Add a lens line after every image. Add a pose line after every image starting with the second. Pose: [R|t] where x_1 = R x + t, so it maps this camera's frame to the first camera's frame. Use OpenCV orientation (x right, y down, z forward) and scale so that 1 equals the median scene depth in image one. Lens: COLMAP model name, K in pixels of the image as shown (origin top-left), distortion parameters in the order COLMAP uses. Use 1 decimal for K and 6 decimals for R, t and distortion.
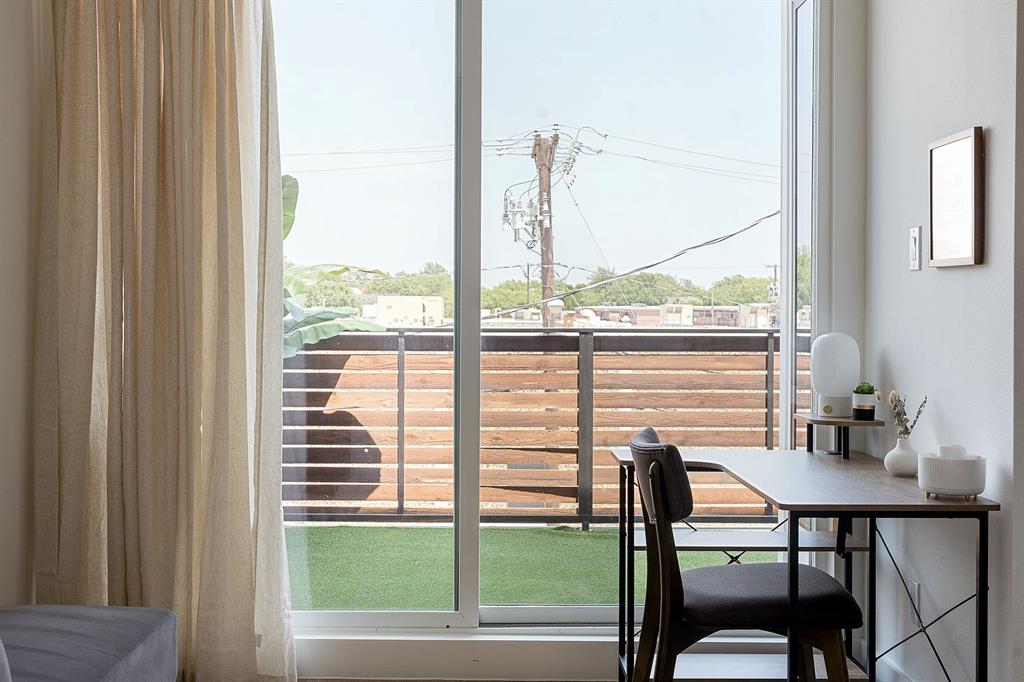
lens RADIAL K [[1202.7, 0, 512.2], [0, 1202.7, 343.3], [0, 0, 1]] dist [0.014896, 0.000000]
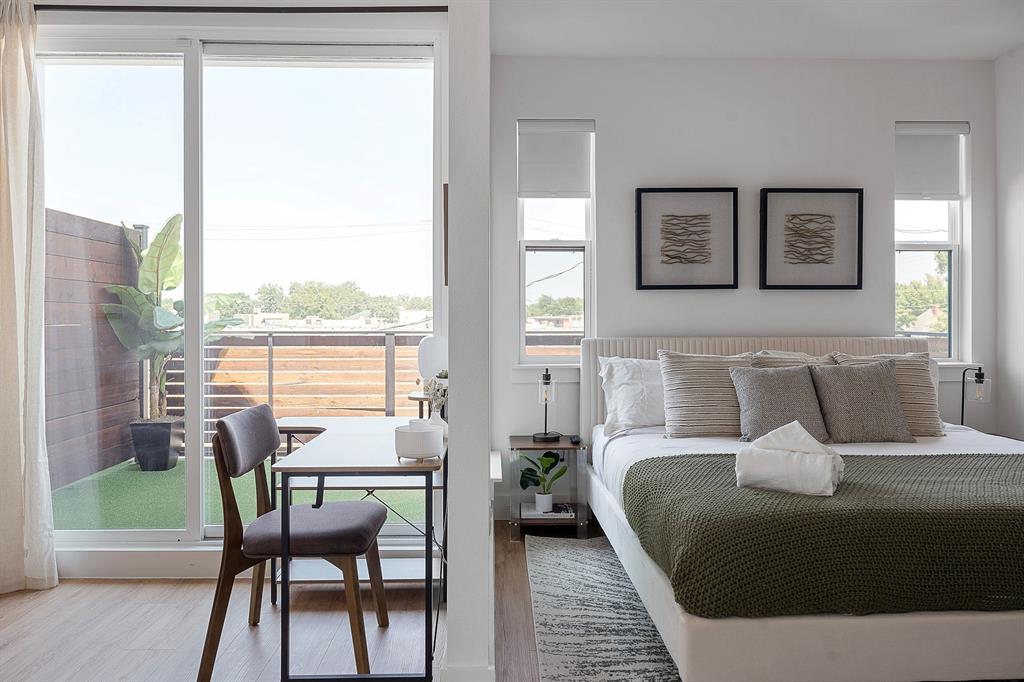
lens RADIAL K [[694.0, 0, 511.6], [0, 694.0, 336.8], [0, 0, 1]] dist [0.002639, 0.000533]
pose [[0.999902, -0.002829, 0.013730, 0.205586], [0.002846, 0.999995, -0.001245, -0.003312], [-0.013727, 0.001284, 0.999905, 0.101461]]
